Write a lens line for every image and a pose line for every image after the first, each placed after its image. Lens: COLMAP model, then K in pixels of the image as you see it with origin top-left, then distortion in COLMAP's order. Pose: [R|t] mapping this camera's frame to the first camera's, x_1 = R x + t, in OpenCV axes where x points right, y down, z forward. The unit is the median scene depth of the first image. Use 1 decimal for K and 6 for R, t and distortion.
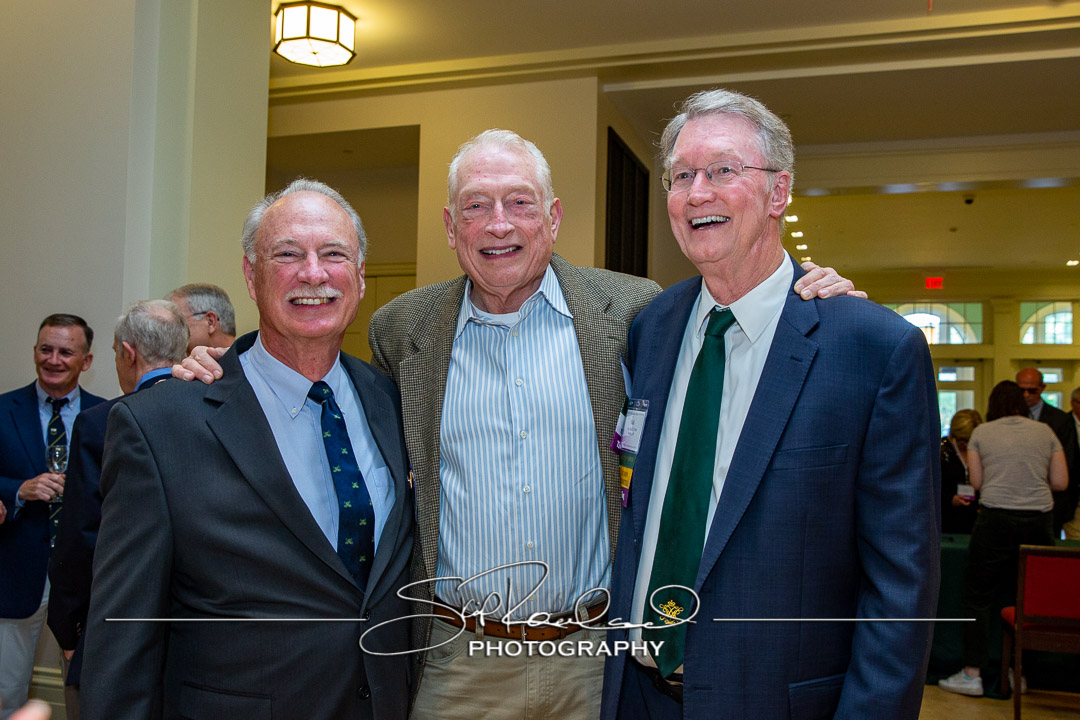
lens RADIAL K [[832.8, 0, 540.2], [0, 832.8, 348.5], [0, 0, 1]] dist [0.001861, -0.006086]
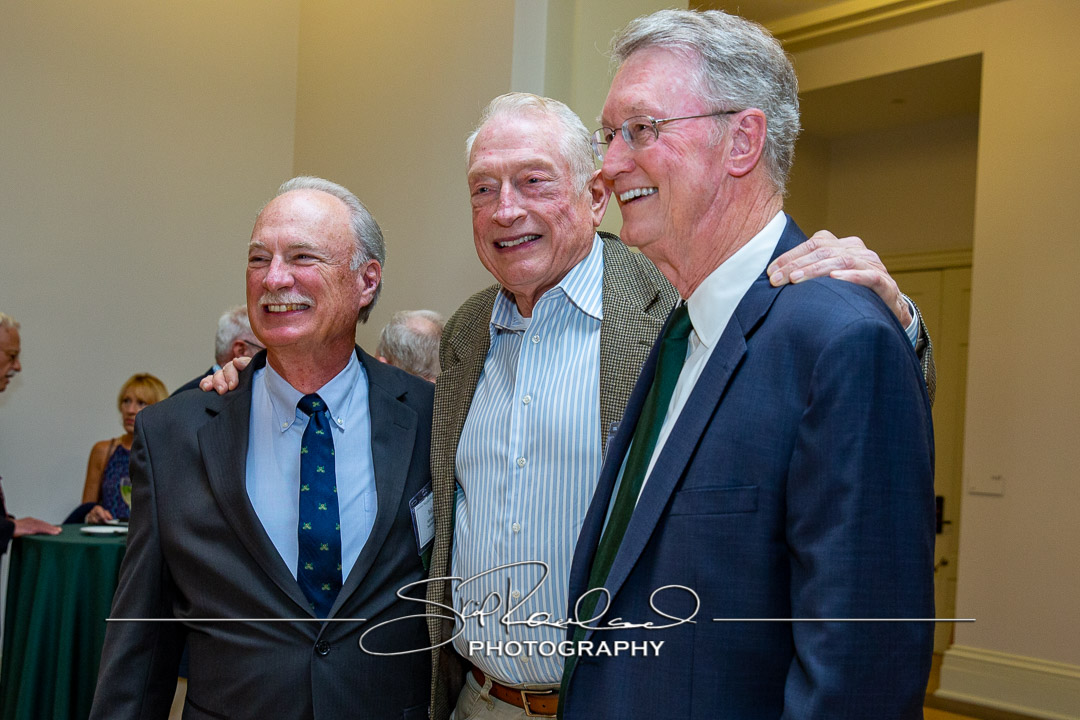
lens RADIAL K [[1104.1, 0, 539.2], [0, 1104.1, 371.6], [0, 0, 1]] dist [0.048787, 0.000000]
pose [[0.861595, 0.001795, -0.507594, 0.558758], [-0.001339, 0.999998, 0.001263, 0.012154], [0.507595, -0.000408, 0.861596, 0.063263]]
